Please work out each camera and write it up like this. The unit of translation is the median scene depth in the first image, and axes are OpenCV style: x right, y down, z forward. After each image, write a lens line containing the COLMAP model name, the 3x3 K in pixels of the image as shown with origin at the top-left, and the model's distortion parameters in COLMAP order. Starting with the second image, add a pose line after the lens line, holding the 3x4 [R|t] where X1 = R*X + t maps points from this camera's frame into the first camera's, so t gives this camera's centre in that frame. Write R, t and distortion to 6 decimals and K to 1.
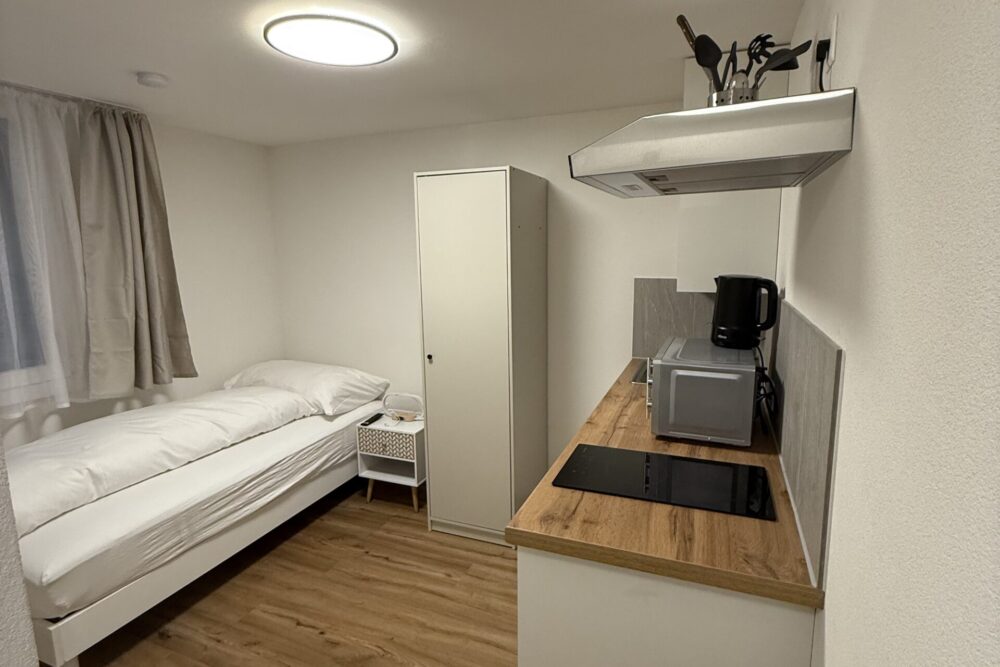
lens RADIAL K [[530.4, 0, 500.4], [0, 530.4, 328.8], [0, 0, 1]] dist [0.001884, 0.000146]
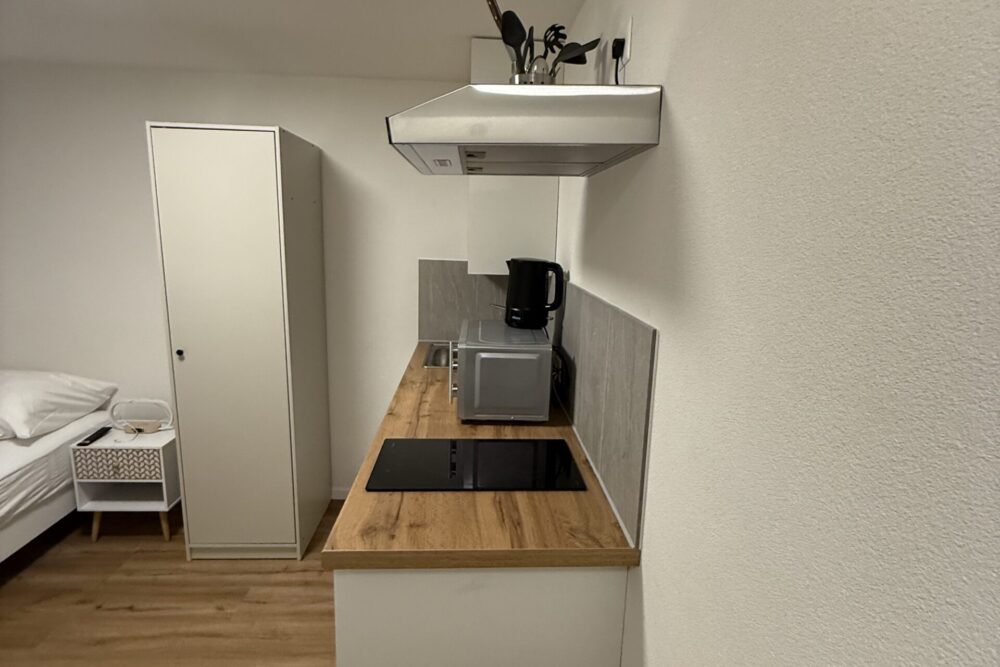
lens RADIAL K [[530.4, 0, 500.4], [0, 530.4, 328.8], [0, 0, 1]] dist [0.001884, 0.000146]
pose [[0.903464, -0.040629, 0.426734, -0.037231], [0.025508, 0.998830, 0.041093, -0.005058], [-0.427904, -0.026241, 0.903443, 0.054420]]
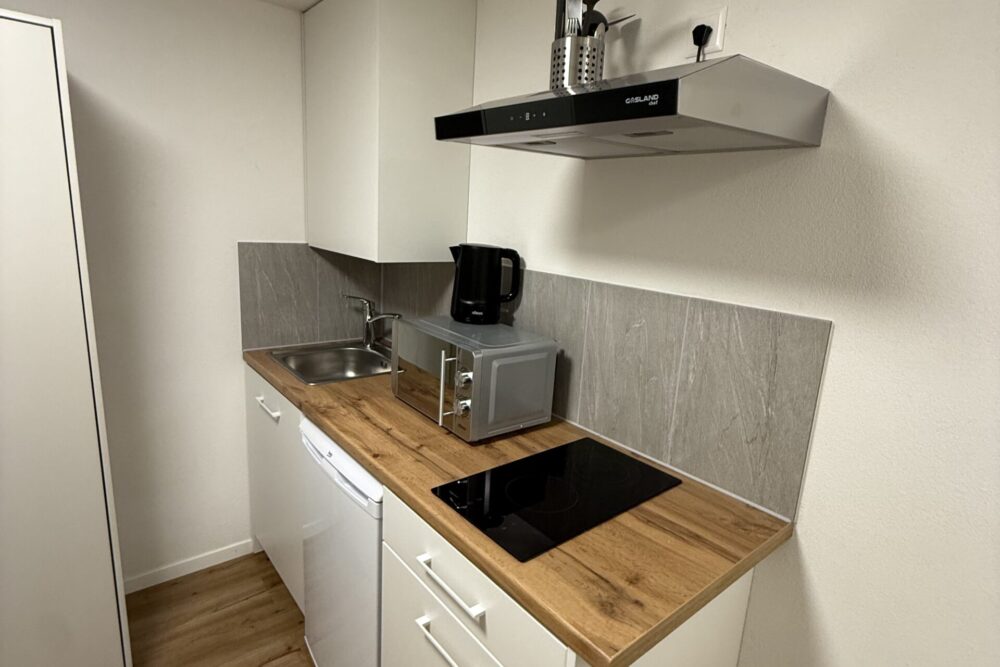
lens RADIAL K [[535.6, 0, 503.2], [0, 535.6, 327.0], [0, 0, 1]] dist [0.002145, 0.000170]
pose [[0.470217, -0.144626, 0.870620, -0.256694], [0.072201, 0.989479, 0.125375, -0.051761], [-0.879592, 0.003906, 0.475712, 0.373565]]
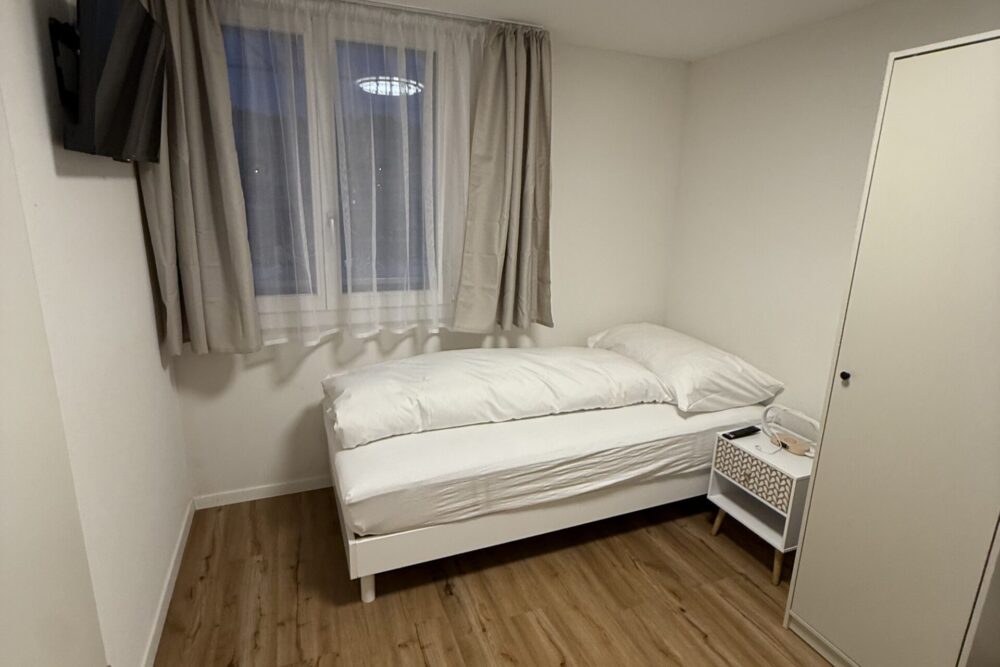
lens RADIAL K [[526.0, 0, 503.7], [0, 526.0, 329.5], [0, 0, 1]] dist [-0.001447, 0.000067]
pose [[0.701185, 0.207418, -0.682142, -0.010292], [-0.147961, 0.978252, 0.145365, -0.029459], [0.697458, -0.000997, 0.716625, 0.328456]]
